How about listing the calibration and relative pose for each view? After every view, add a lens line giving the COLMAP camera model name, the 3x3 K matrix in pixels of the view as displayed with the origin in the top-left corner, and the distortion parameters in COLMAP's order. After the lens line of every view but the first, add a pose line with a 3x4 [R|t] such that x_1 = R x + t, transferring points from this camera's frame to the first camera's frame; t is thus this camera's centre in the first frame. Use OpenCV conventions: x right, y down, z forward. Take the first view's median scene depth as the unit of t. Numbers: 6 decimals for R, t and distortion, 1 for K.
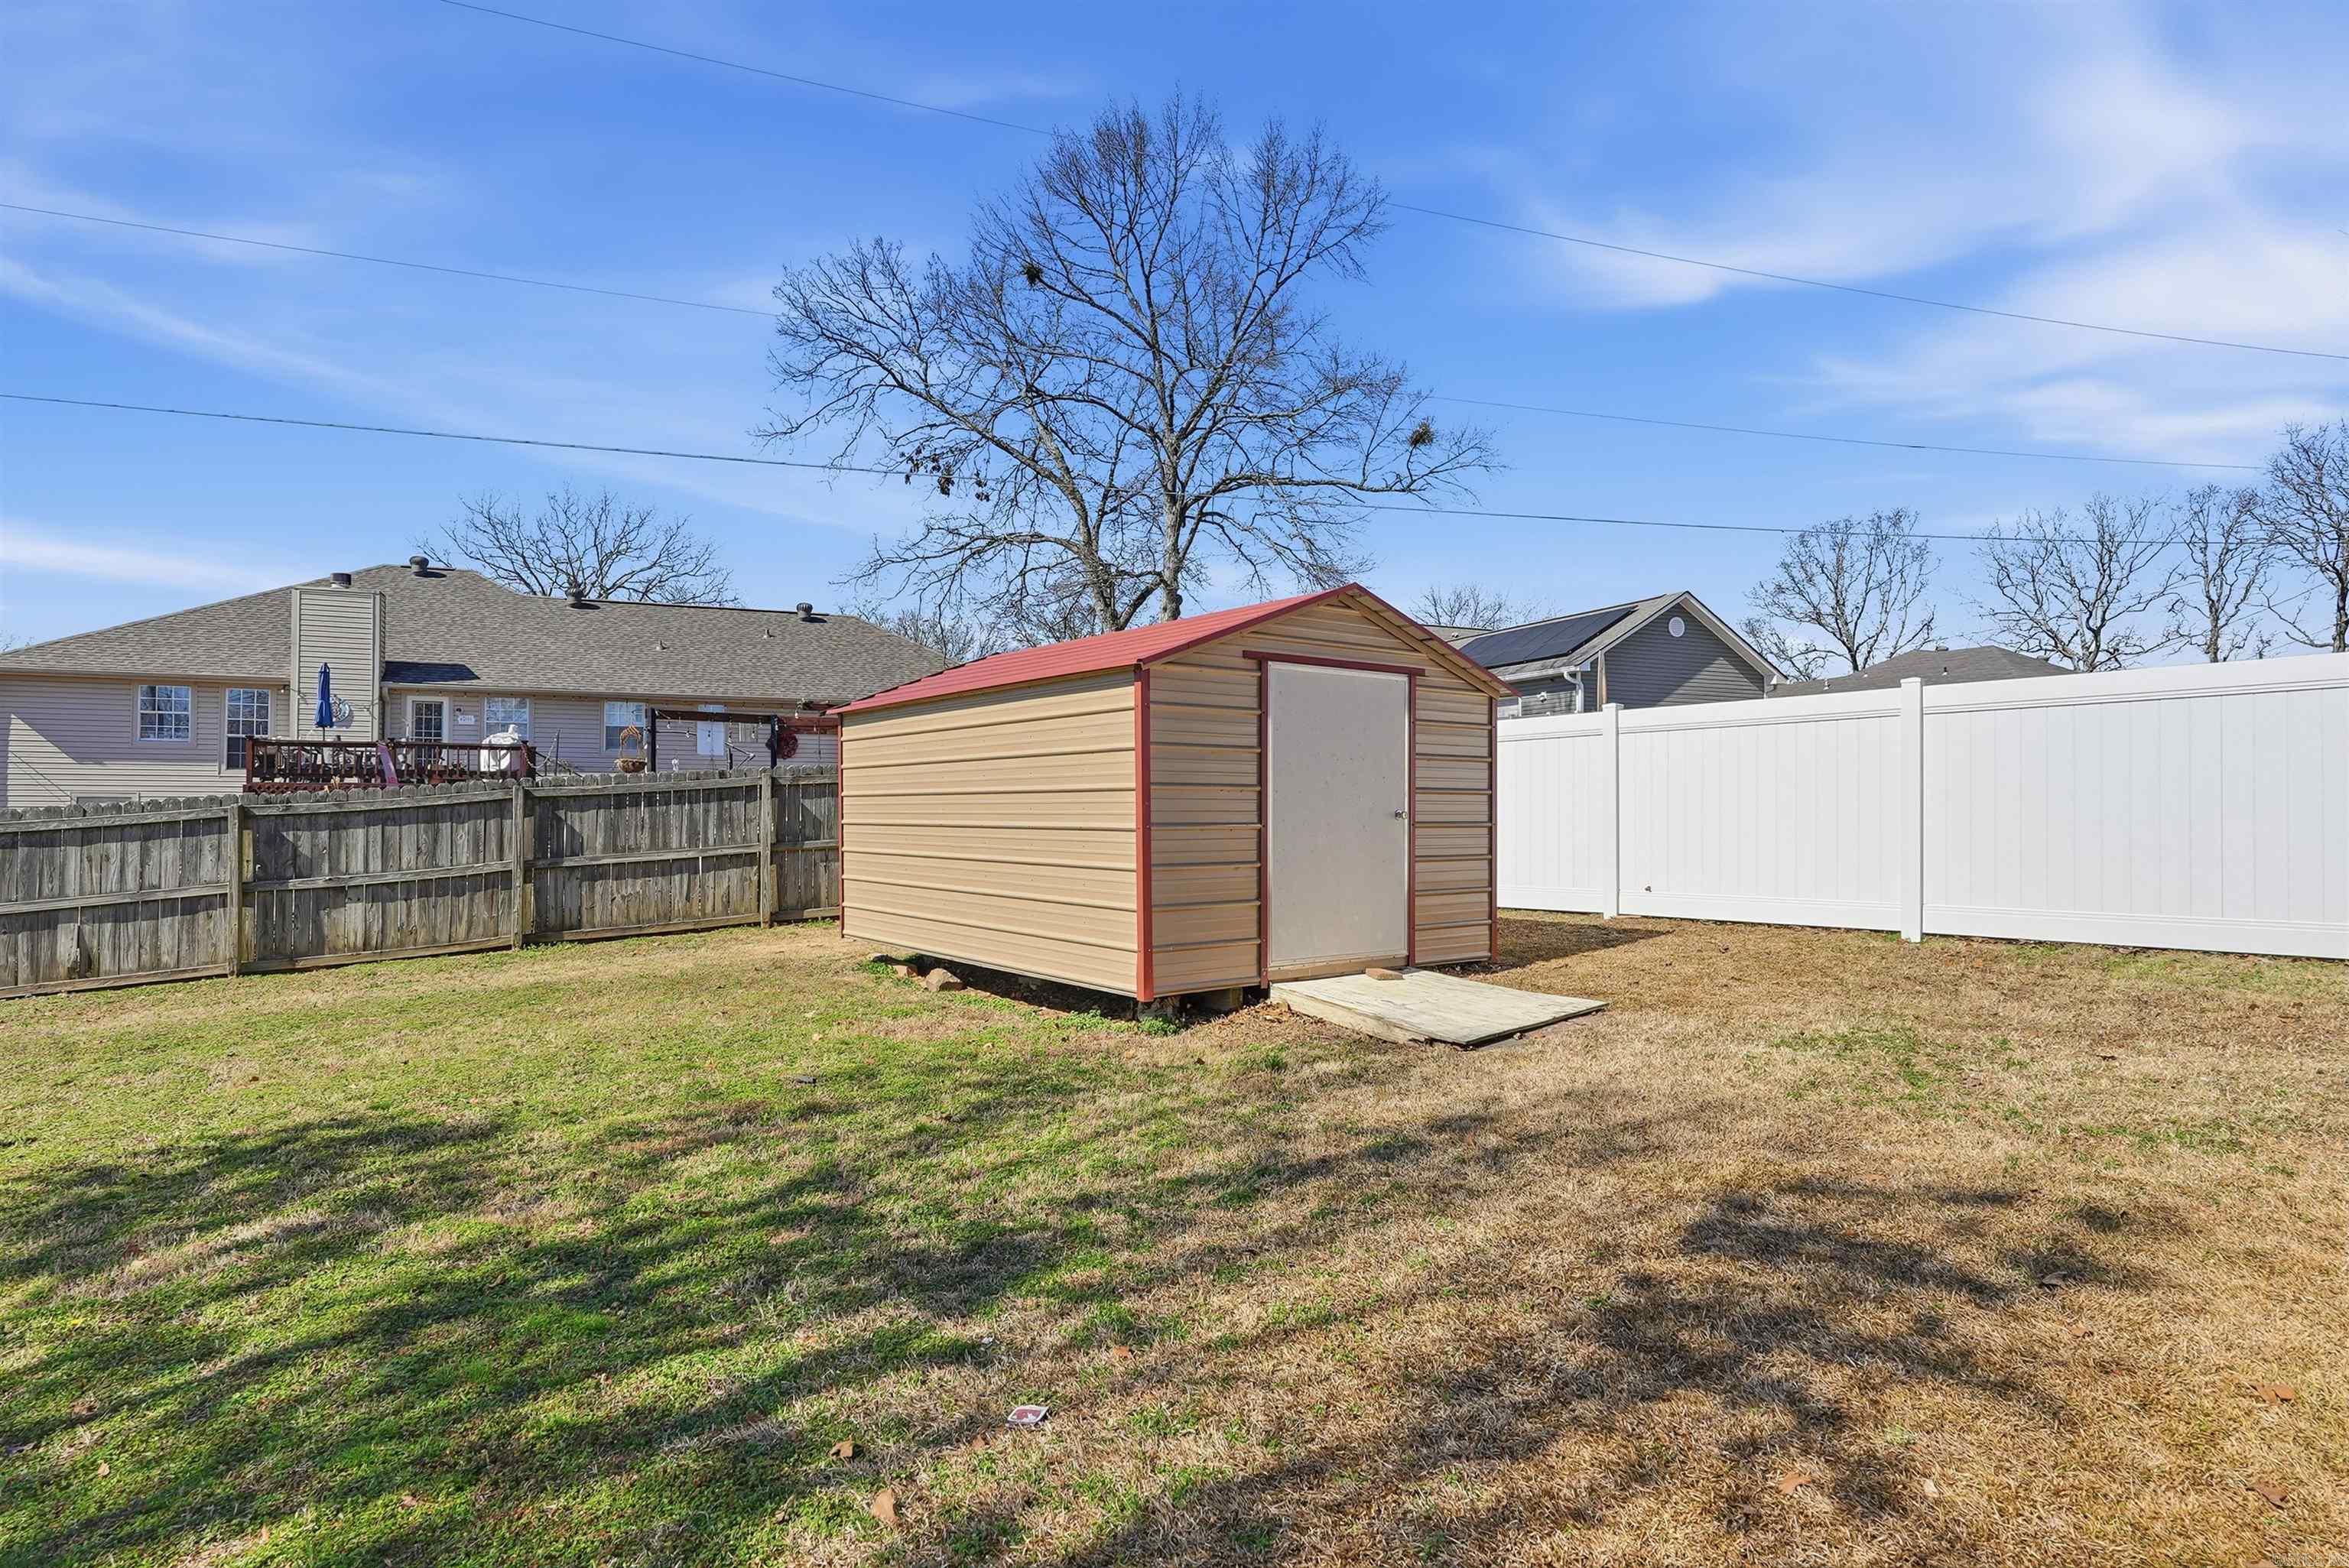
lens RADIAL K [[1316.3, 0, 1174.5], [0, 1316.3, 784.0], [0, 0, 1]] dist [-0.000938, -0.000525]
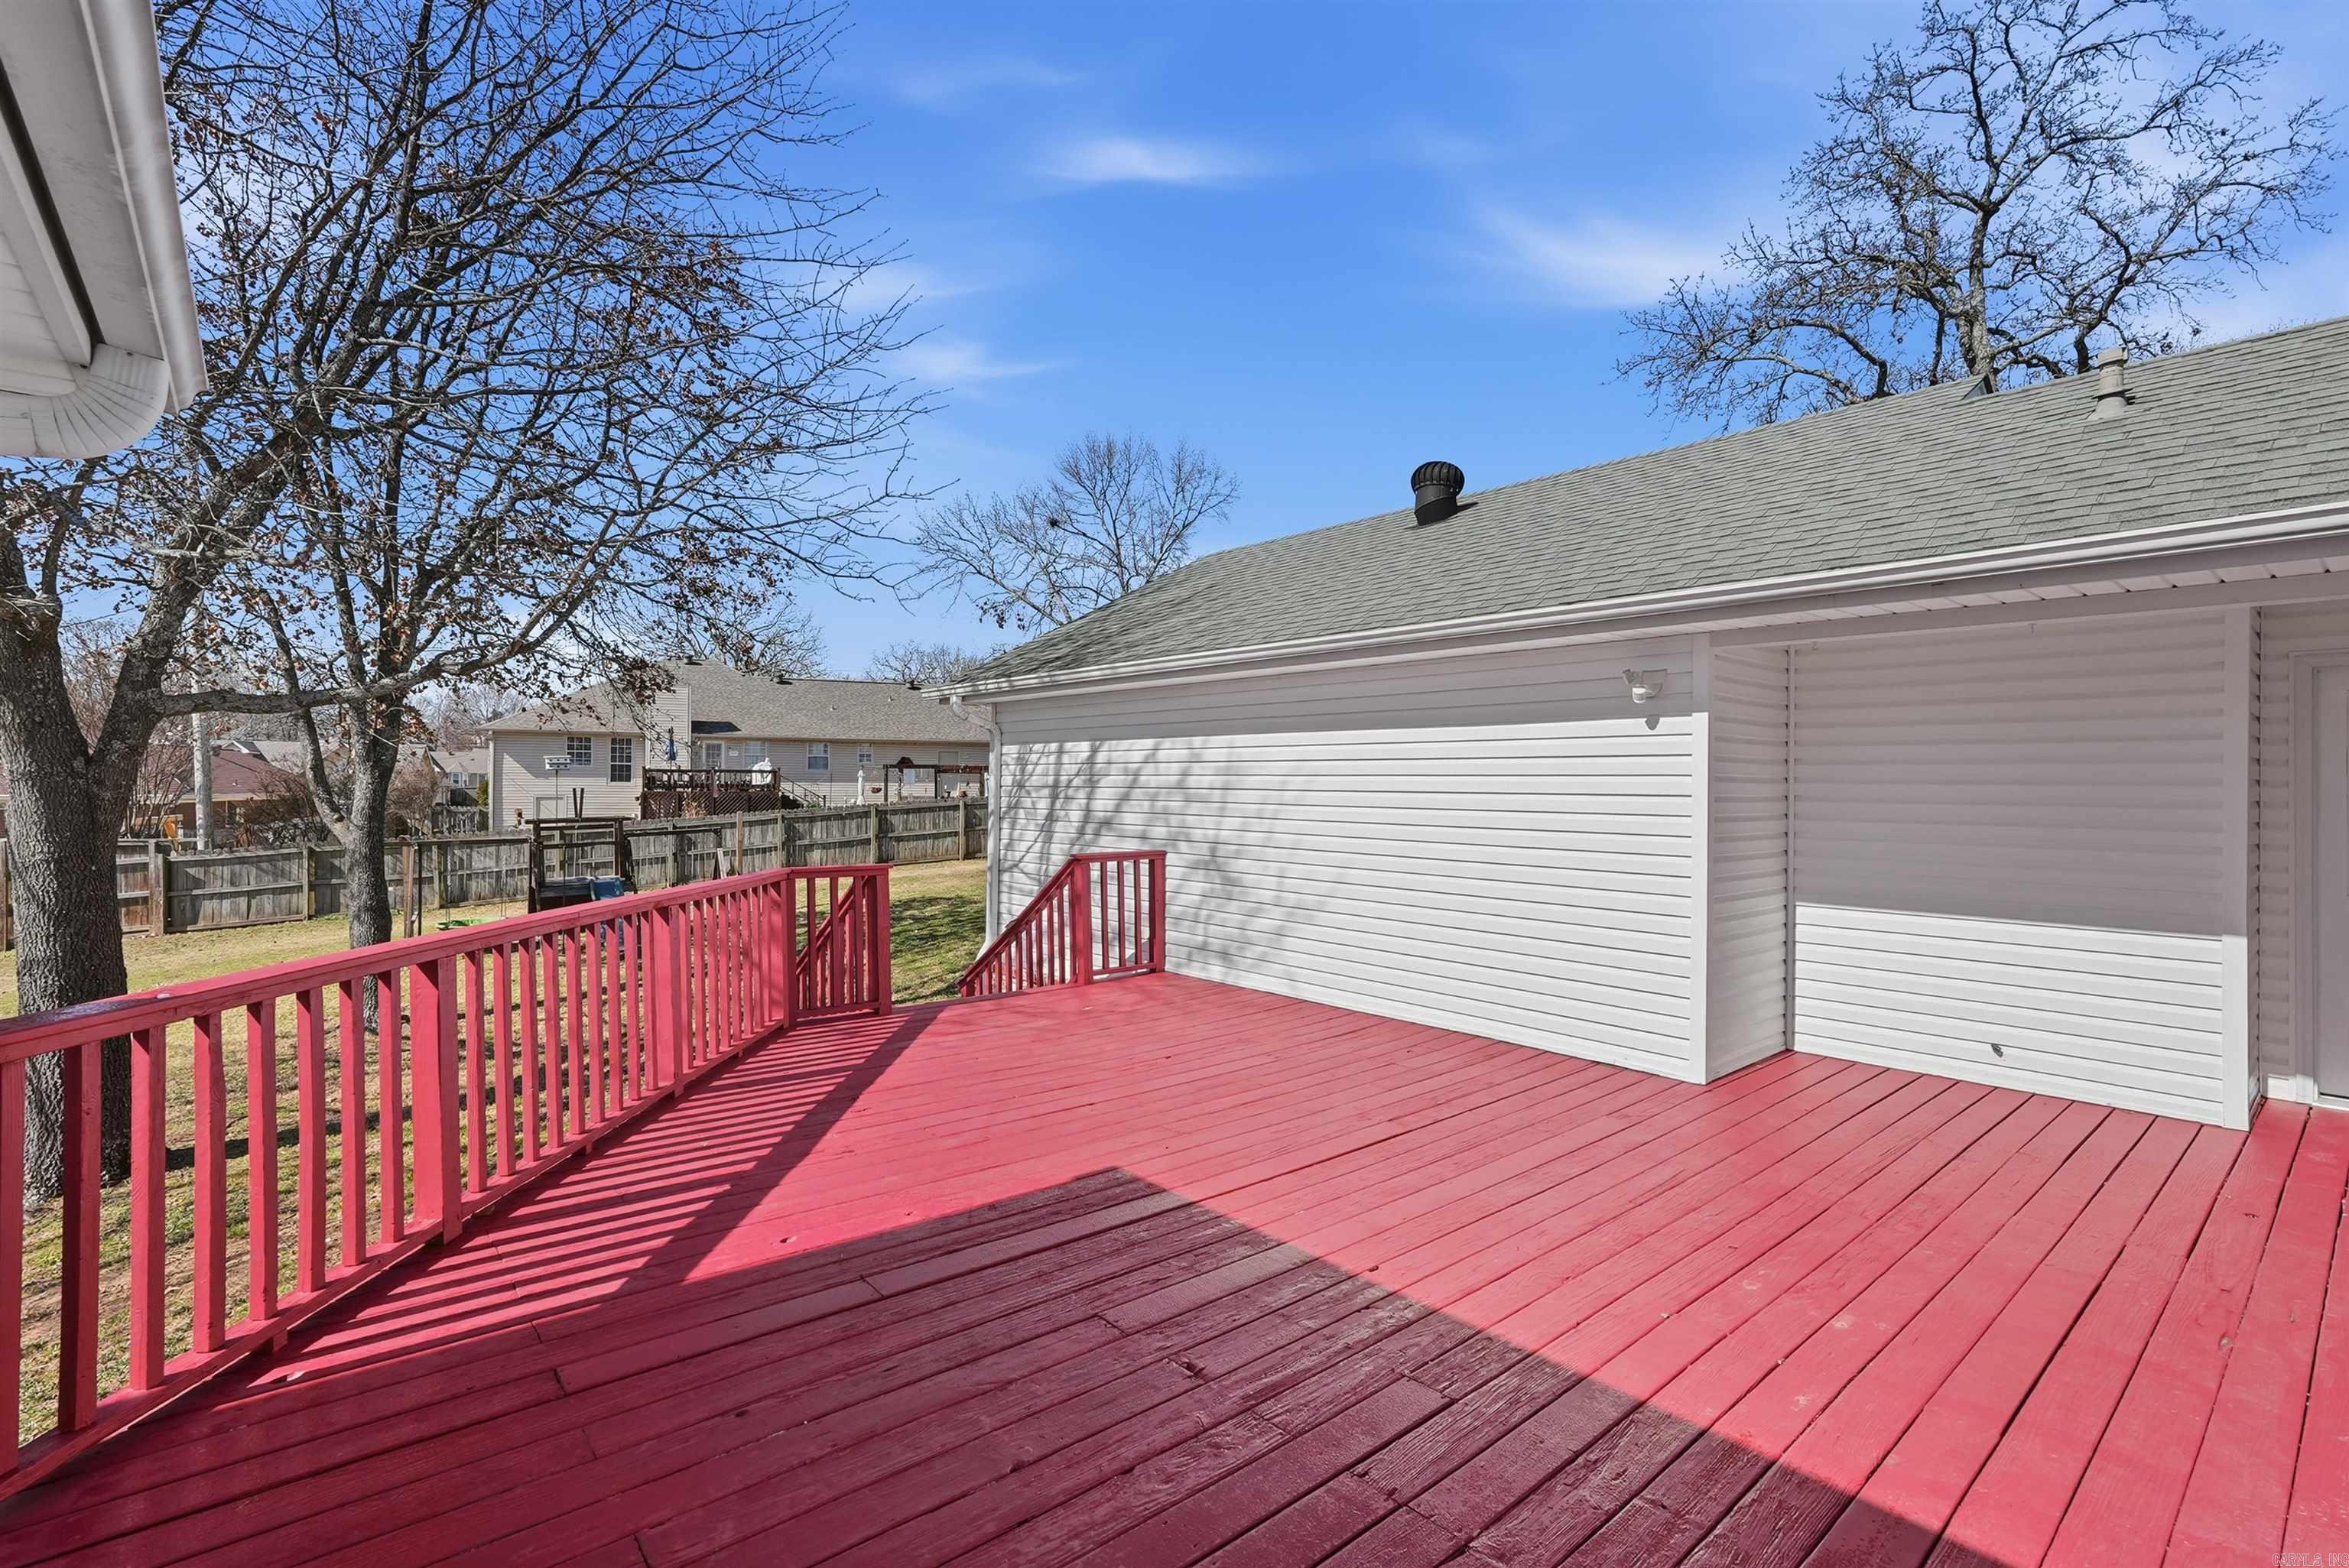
lens RADIAL K [[1046.8, 0, 1174.5], [0, 1046.8, 784.0], [0, 0, 1]] dist [-0.004567, 0.000351]
pose [[0.999420, 0.003799, 0.033837, 0.033641], [-0.004246, 0.999905, 0.013123, -0.069456], [-0.033784, -0.013260, 0.999341, -1.069078]]
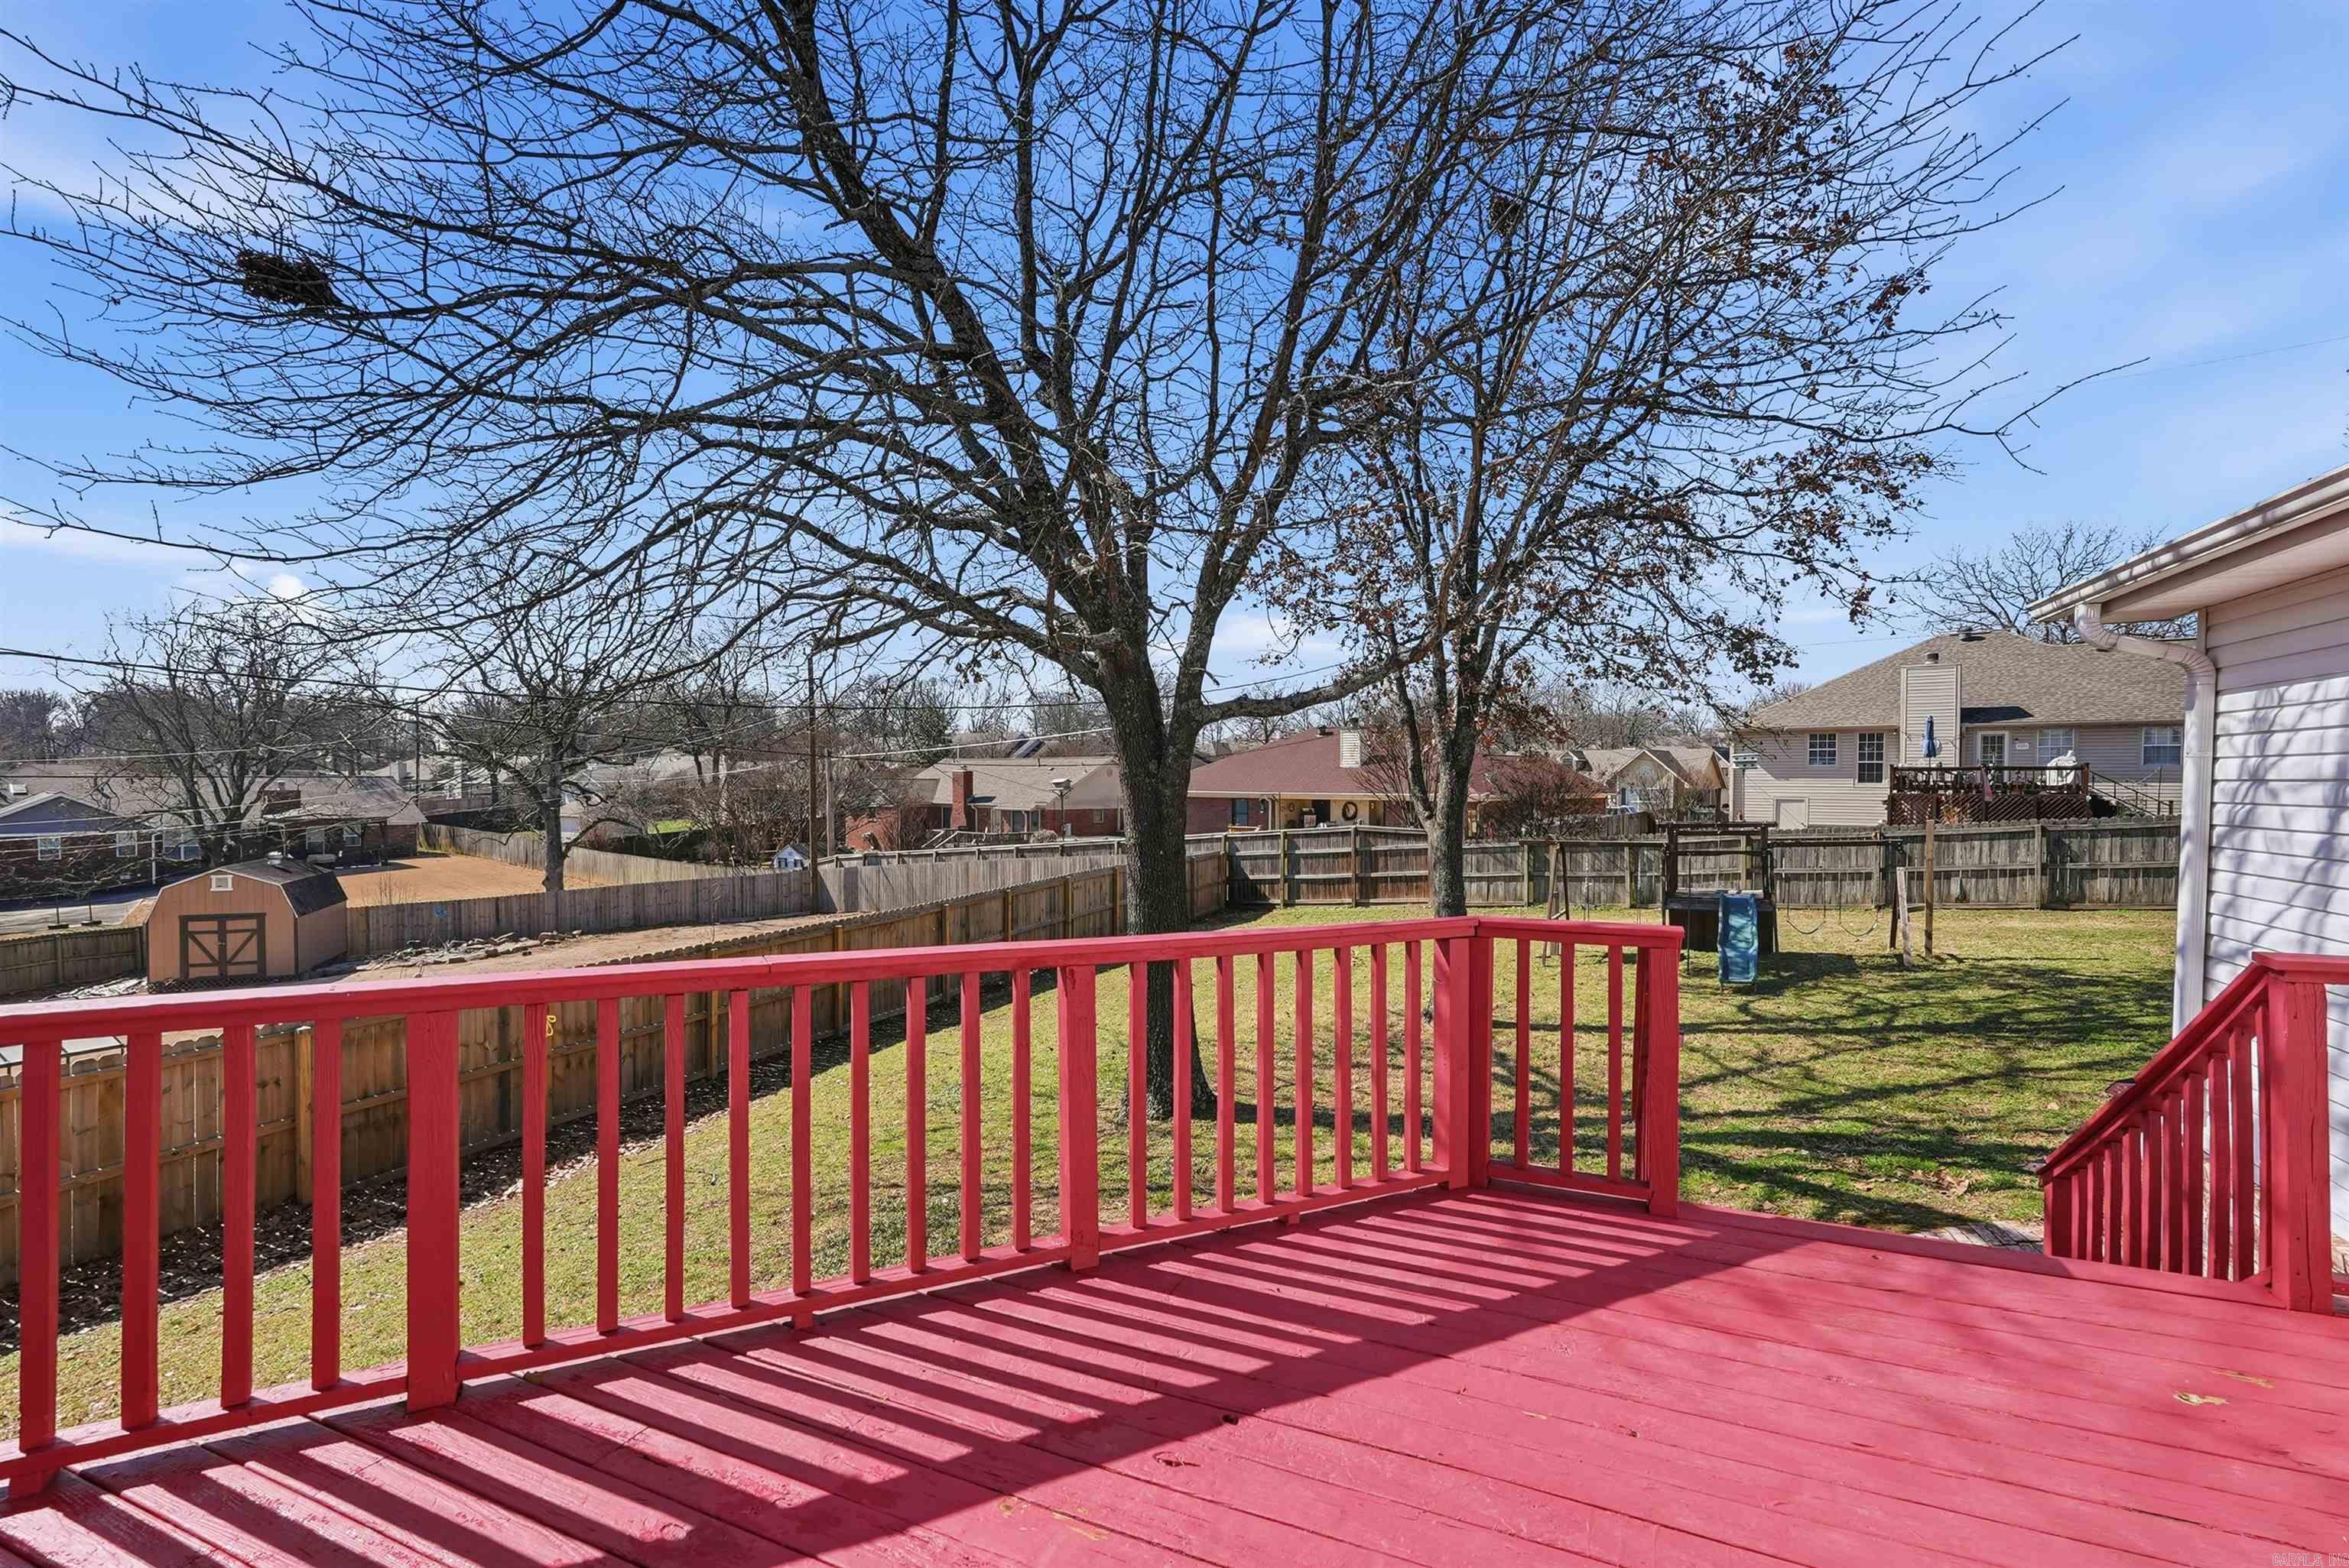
lens RADIAL K [[1067.6, 0, 1169.8], [0, 1067.6, 805.2], [0, 0, 1]] dist [-0.002486, -0.000072]
pose [[0.474730, 0.017534, -0.879957, 0.079652], [0.011669, 0.999588, 0.026213, -0.063694], [0.880054, -0.022713, 0.474330, -0.830332]]
